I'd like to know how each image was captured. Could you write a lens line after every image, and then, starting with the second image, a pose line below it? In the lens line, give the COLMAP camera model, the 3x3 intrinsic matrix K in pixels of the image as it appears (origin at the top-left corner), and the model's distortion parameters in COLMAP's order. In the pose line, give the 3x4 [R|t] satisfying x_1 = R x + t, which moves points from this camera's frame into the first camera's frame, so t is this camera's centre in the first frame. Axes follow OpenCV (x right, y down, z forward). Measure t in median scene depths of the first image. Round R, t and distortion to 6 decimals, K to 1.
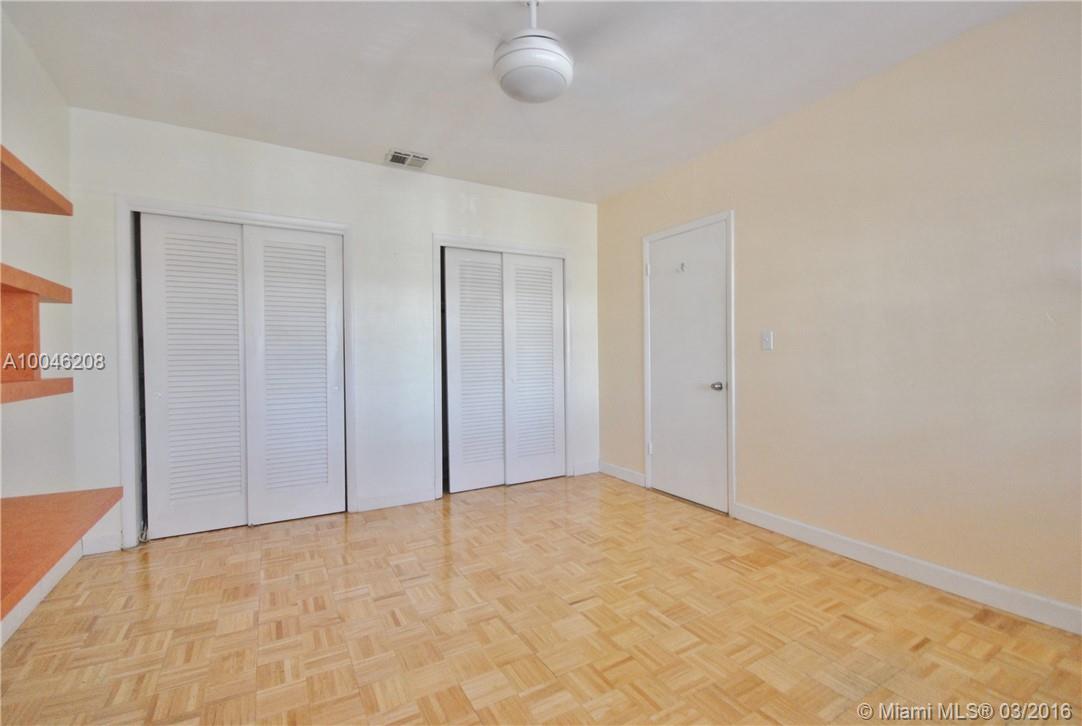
lens RADIAL K [[478.0, 0, 543.9], [0, 478.0, 361.3], [0, 0, 1]] dist [-0.000684, -0.003520]
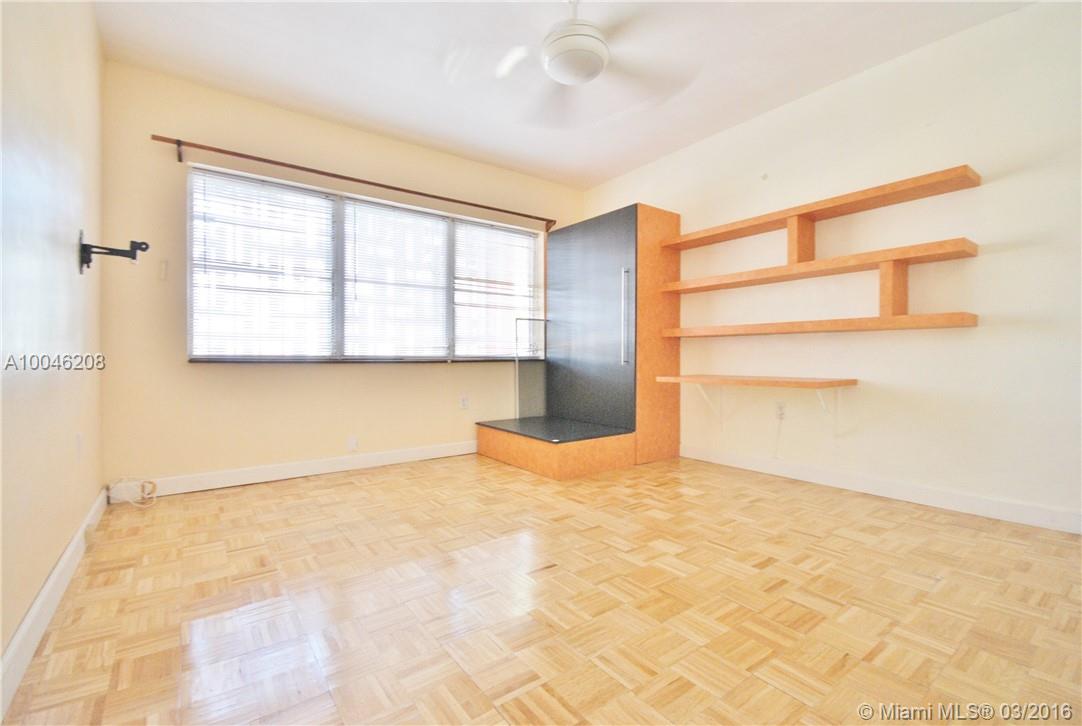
lens RADIAL K [[478.0, 0, 546.0], [0, 478.0, 358.7], [0, 0, 1]] dist [-0.000684, -0.003520]
pose [[-0.992771, 0.012050, -0.119420, 0.152778], [0.010214, 0.999820, 0.015973, 0.095471], [0.119591, 0.014638, -0.992715, 1.637524]]
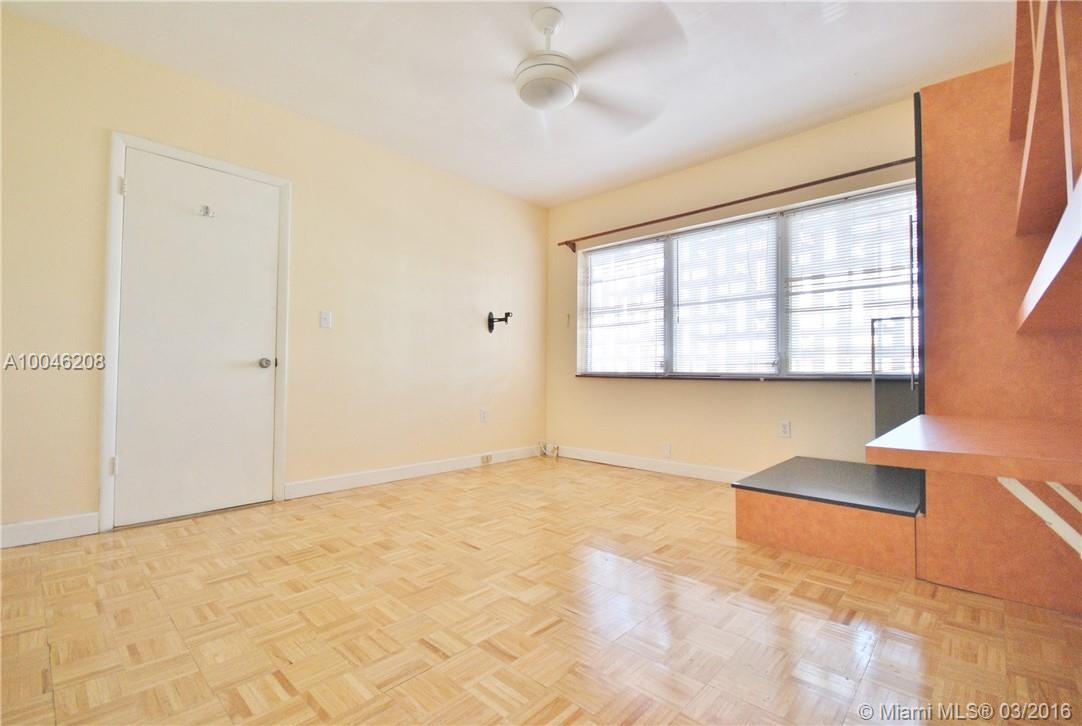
lens RADIAL K [[478.0, 0, 540.9], [0, 478.0, 359.0], [0, 0, 1]] dist [-0.000684, -0.003520]
pose [[-0.292159, 0.038098, 0.955611, -0.877848], [0.009707, 0.999273, -0.036871, 0.112850], [-0.956321, -0.001496, -0.292316, 1.029107]]
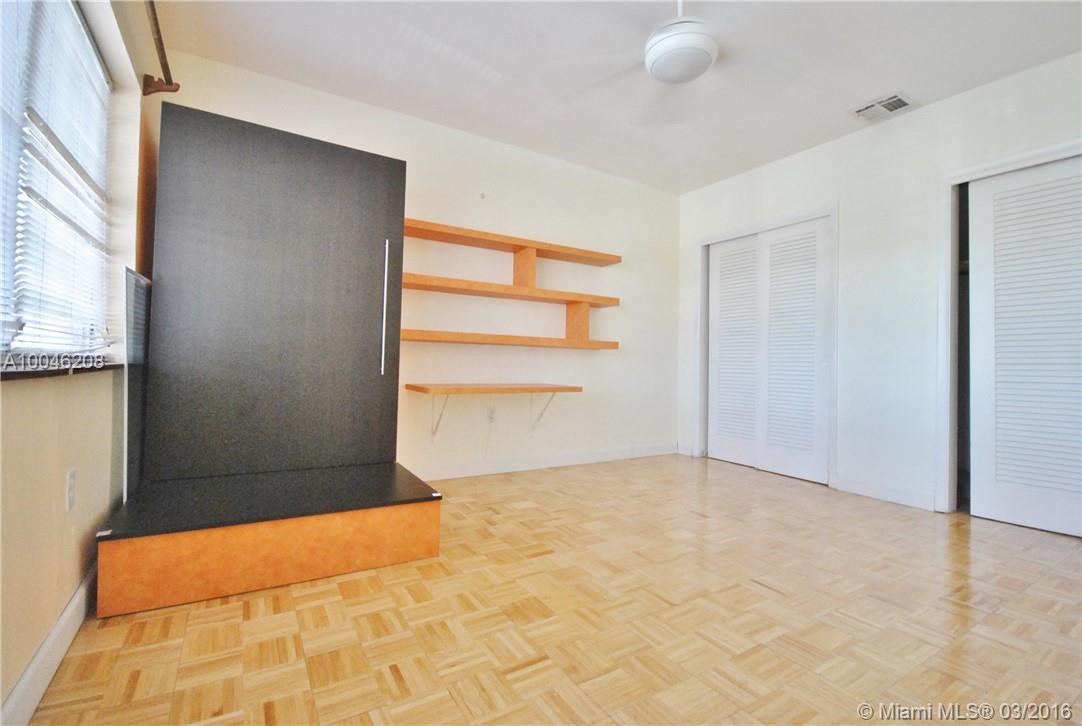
lens RADIAL K [[478.0, 0, 538.1], [0, 478.0, 359.5], [0, 0, 1]] dist [-0.000684, -0.003520]
pose [[0.017980, 0.001315, -0.999837, 0.823902], [-0.033248, 0.999447, 0.000716, 0.093770], [0.999285, 0.033230, 0.018014, 0.496134]]
